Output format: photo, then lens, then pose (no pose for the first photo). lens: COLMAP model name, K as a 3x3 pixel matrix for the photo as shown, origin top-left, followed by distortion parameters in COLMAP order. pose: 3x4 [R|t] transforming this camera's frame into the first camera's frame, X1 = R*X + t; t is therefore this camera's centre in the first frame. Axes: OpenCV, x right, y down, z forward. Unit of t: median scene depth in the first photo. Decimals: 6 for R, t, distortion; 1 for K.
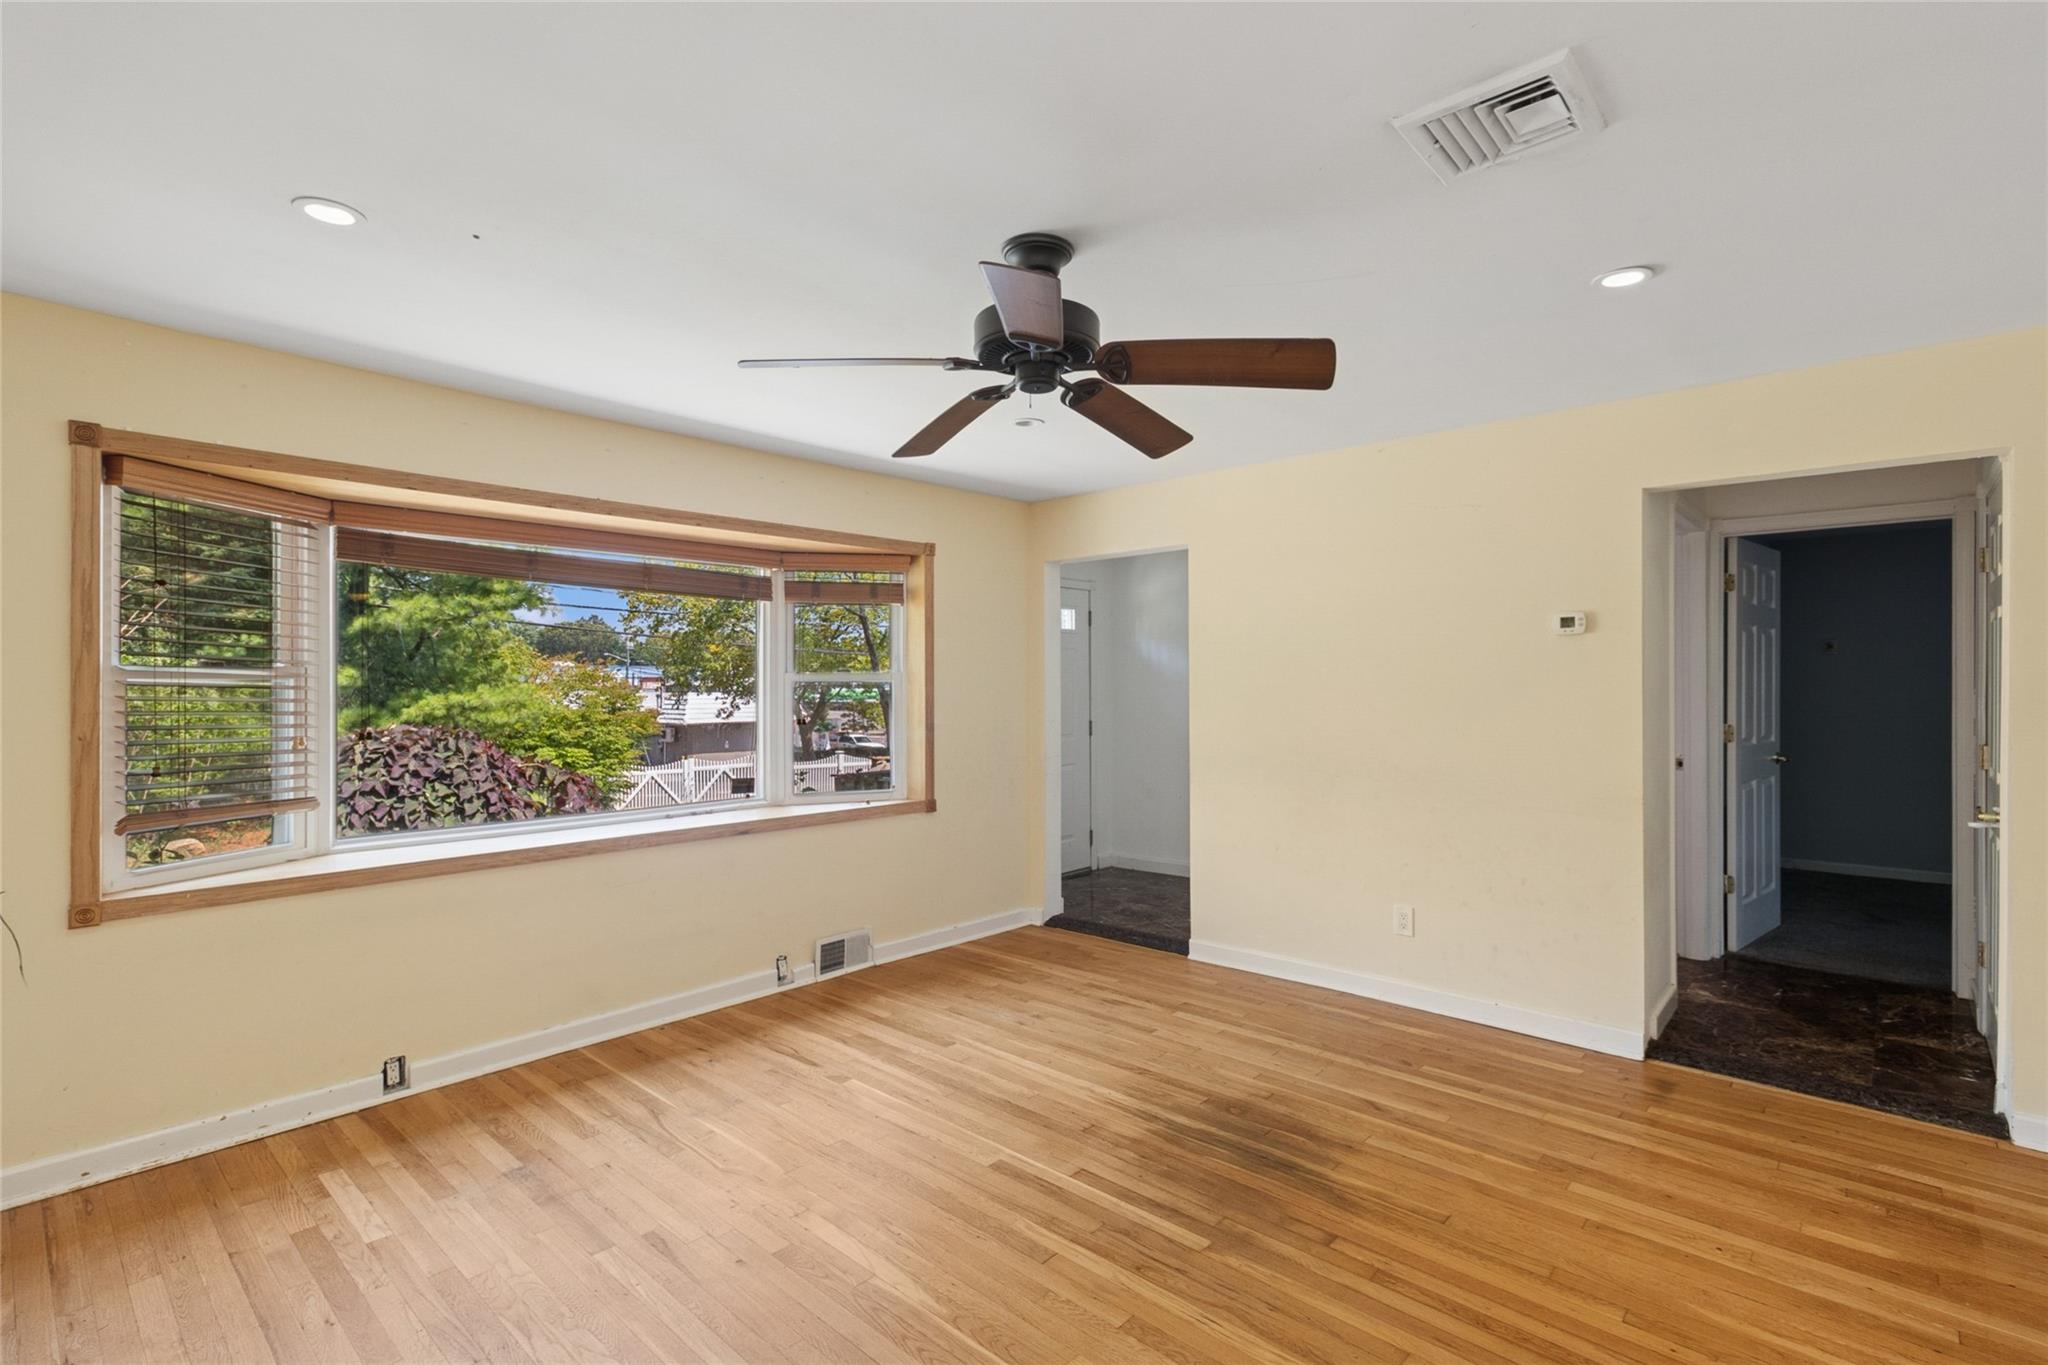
lens RADIAL K [[966.1, 0, 1015.5], [0, 966.1, 682.7], [0, 0, 1]] dist [0.000524, -0.000044]
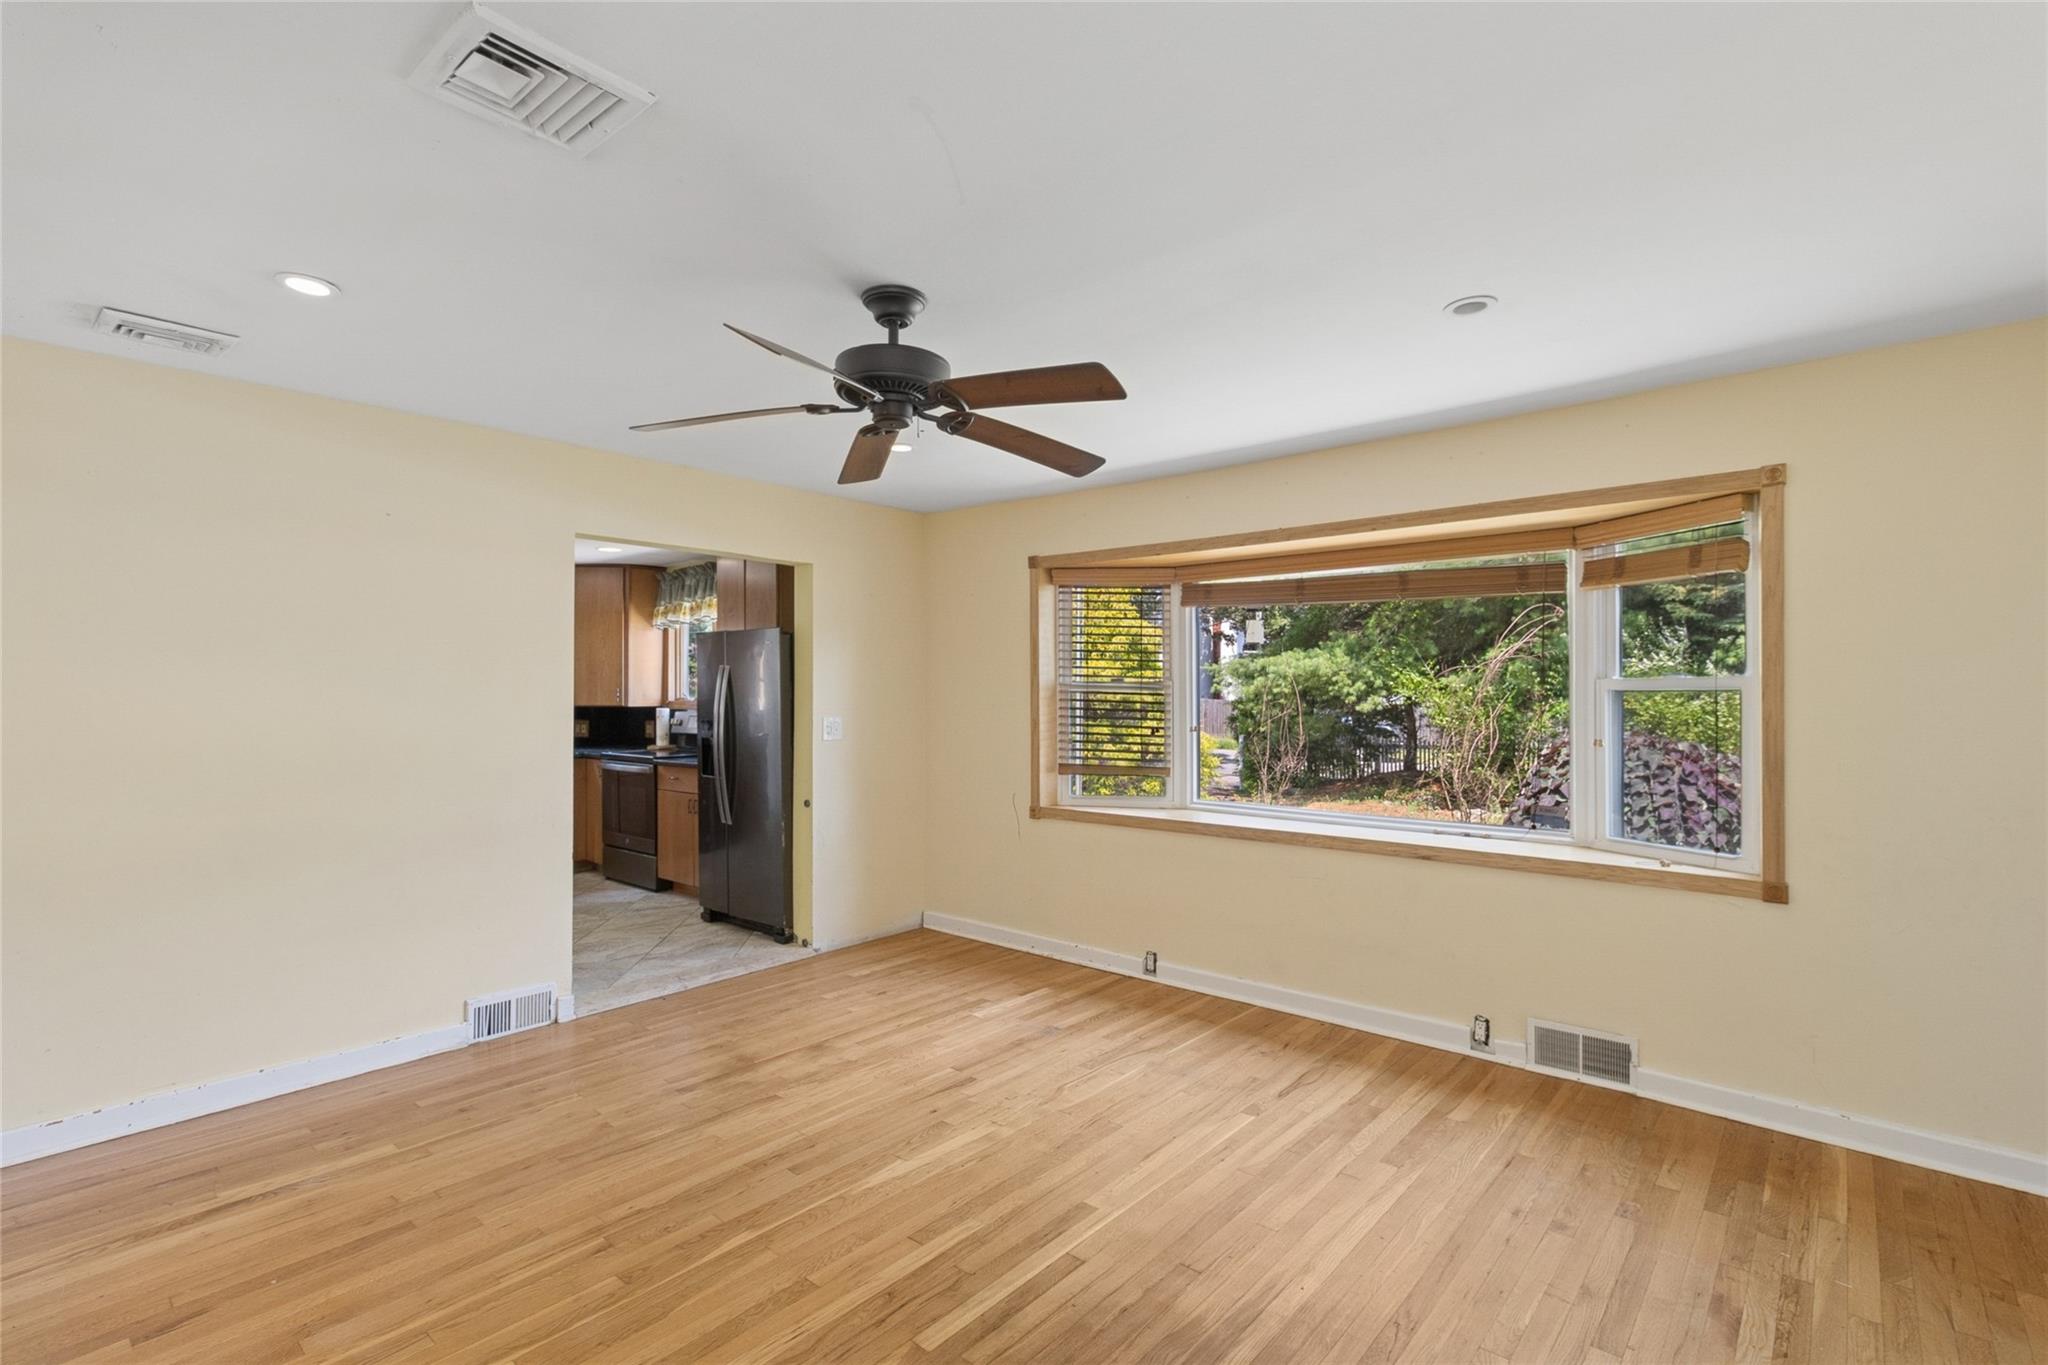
lens RADIAL K [[935.5, 0, 1024.5], [0, 935.5, 691.9], [0, 0, 1]] dist [-0.000100, 0.001682]
pose [[0.030437, 0.001174, -0.999536, 0.690851], [0.001404, 0.999998, 0.001218, -0.001665], [0.999536, -0.001440, 0.030436, 0.712050]]
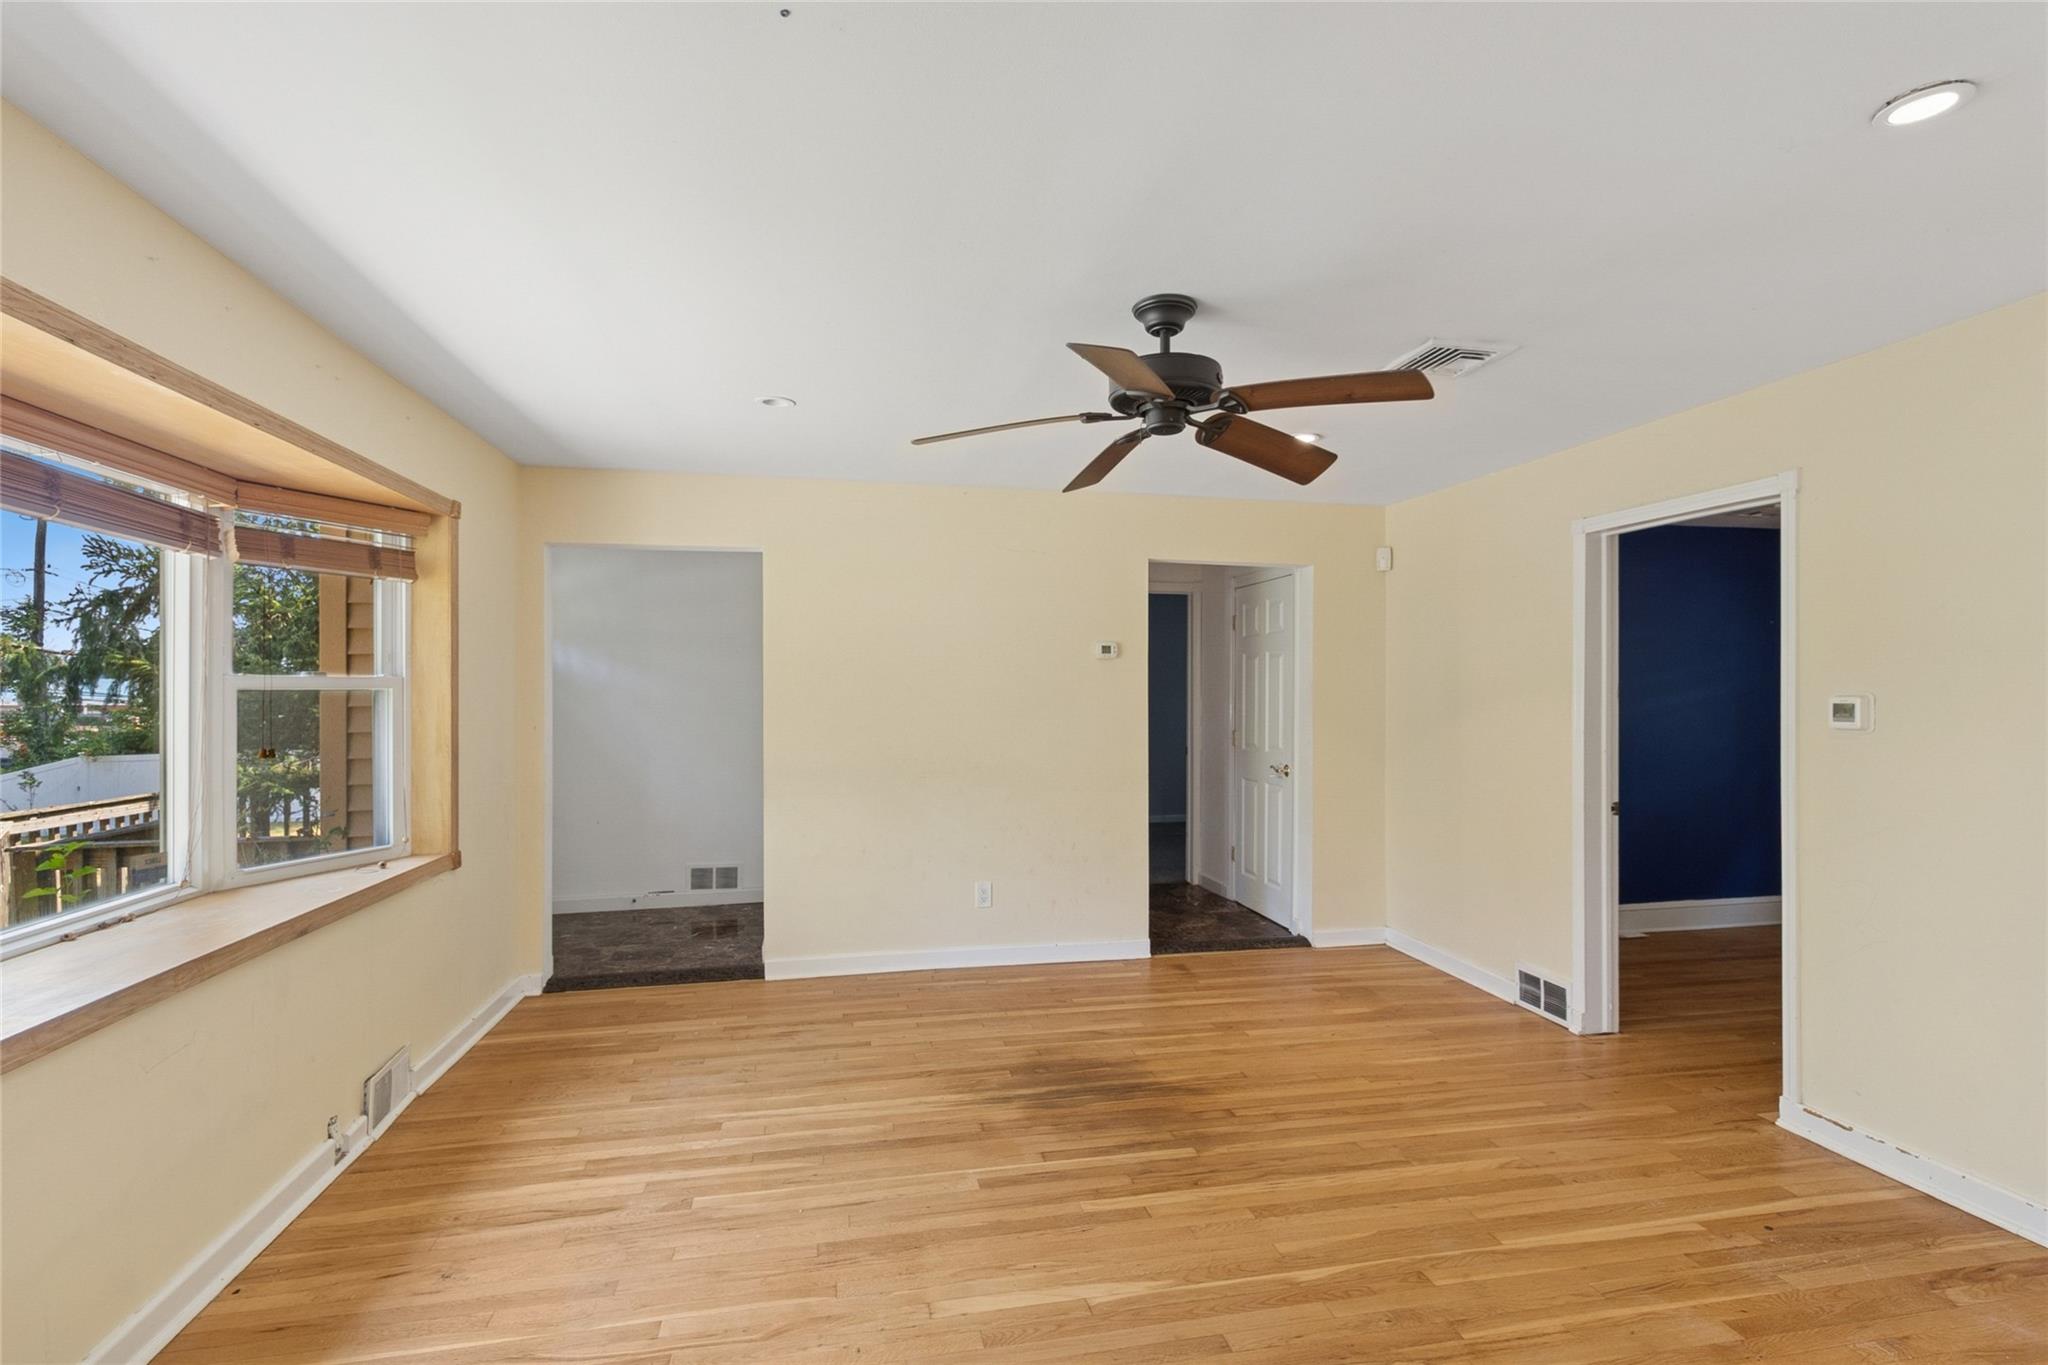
lens RADIAL K [[979.7, 0, 1036.6], [0, 979.7, 697.3], [0, 0, 1]] dist [-0.000525, 0.000387]
pose [[0.569139, 0.000511, 0.822241, -0.628970], [-0.003290, 0.999993, 0.001656, 0.002601], [-0.822235, -0.003648, 0.569136, 0.305729]]
